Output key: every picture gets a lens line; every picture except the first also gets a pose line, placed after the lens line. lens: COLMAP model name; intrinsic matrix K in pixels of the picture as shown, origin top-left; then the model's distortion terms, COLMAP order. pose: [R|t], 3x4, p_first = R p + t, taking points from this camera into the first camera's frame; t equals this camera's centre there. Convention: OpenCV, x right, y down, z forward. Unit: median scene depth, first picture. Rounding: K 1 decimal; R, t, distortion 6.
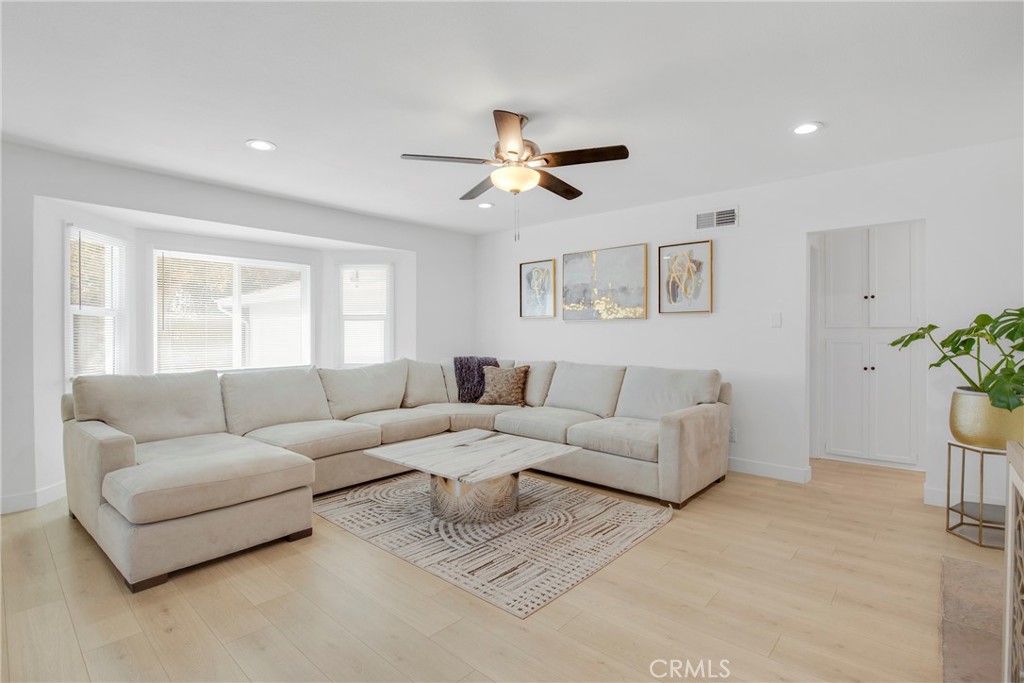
lens RADIAL K [[481.4, 0, 510.2], [0, 481.4, 339.9], [0, 0, 1]] dist [-0.030920, 0.003263]
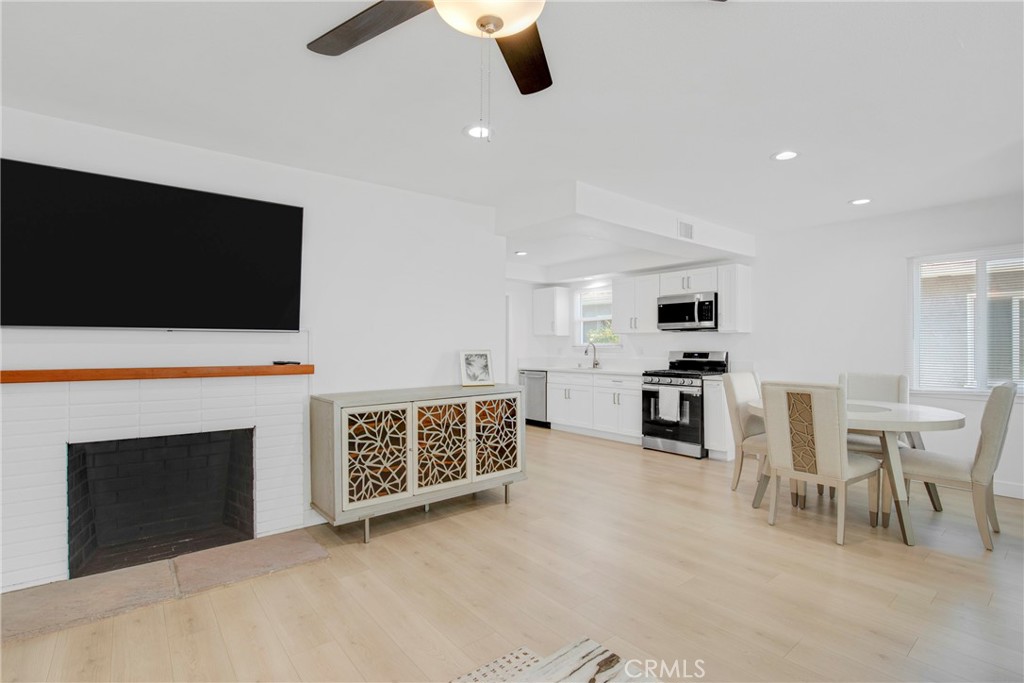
lens RADIAL K [[481.4, 0, 511.2], [0, 481.4, 342.0], [0, 0, 1]] dist [-0.030920, 0.003263]
pose [[-0.986538, 0.000950, 0.163532, -0.048225], [0.001253, 0.999998, 0.001748, -0.020539], [-0.163530, 0.001930, -0.986536, 0.893394]]
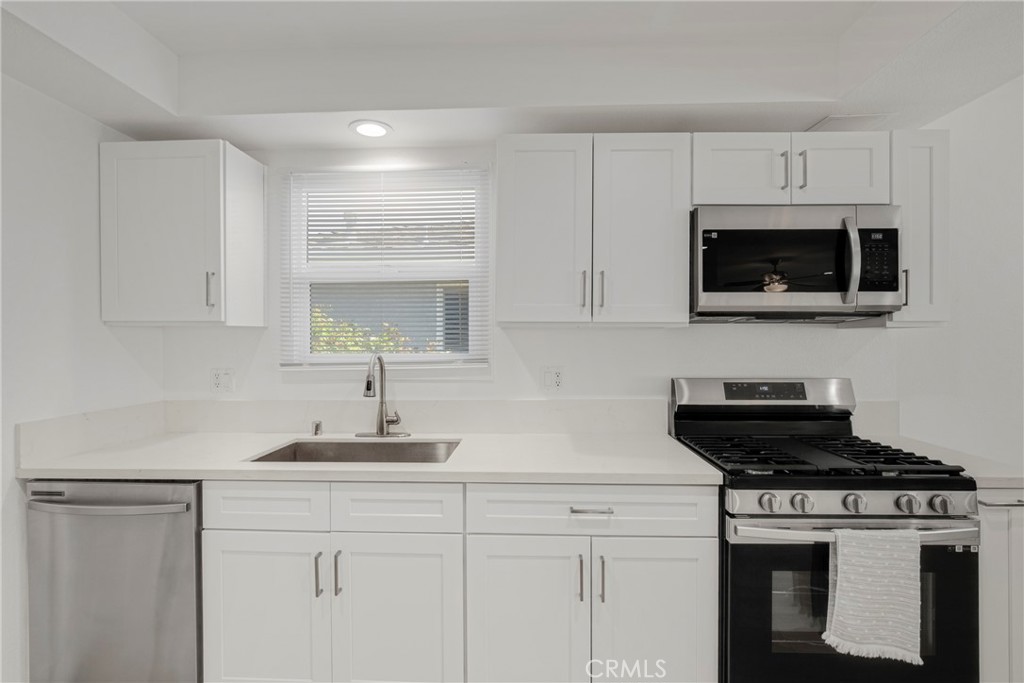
lens RADIAL K [[481.4, 0, 508.7], [0, 481.4, 335.7], [0, 0, 1]] dist [-0.030920, 0.003263]
pose [[-0.779573, 0.002238, -0.626307, 0.143210], [-0.005632, 0.999928, 0.010583, -0.036743], [0.626286, 0.011777, -0.779504, -0.286691]]
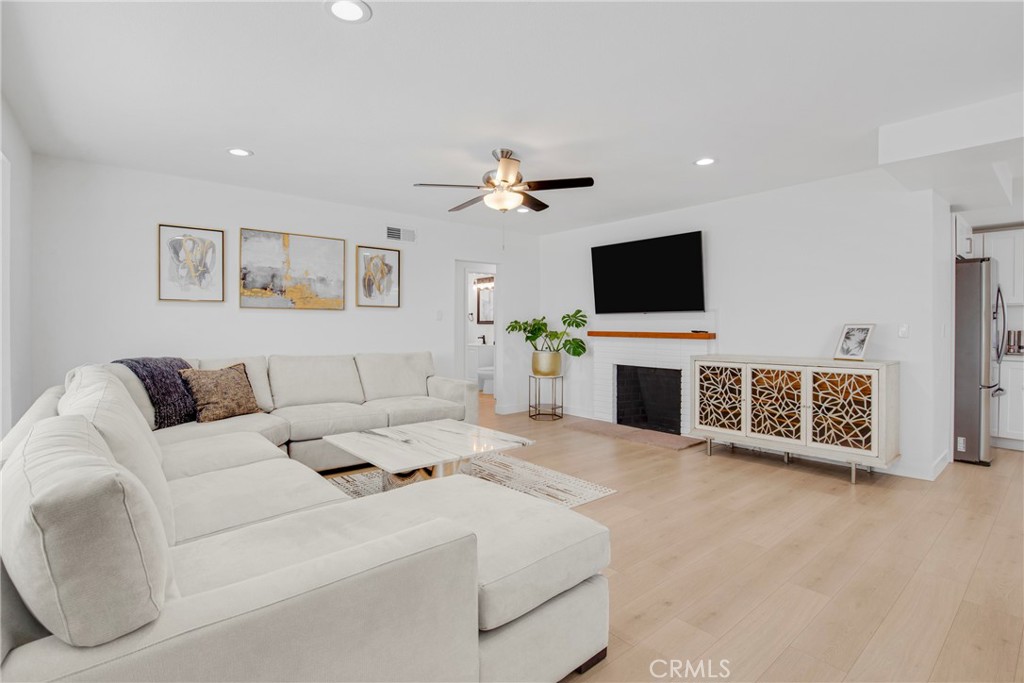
lens RADIAL K [[481.4, 0, 513.8], [0, 481.4, 332.5], [0, 0, 1]] dist [-0.030920, 0.003263]
pose [[0.146183, -0.013787, 0.989161, -0.781414], [0.008487, 0.999884, 0.012682, -0.004459], [-0.989221, 0.006541, 0.146283, 0.505160]]
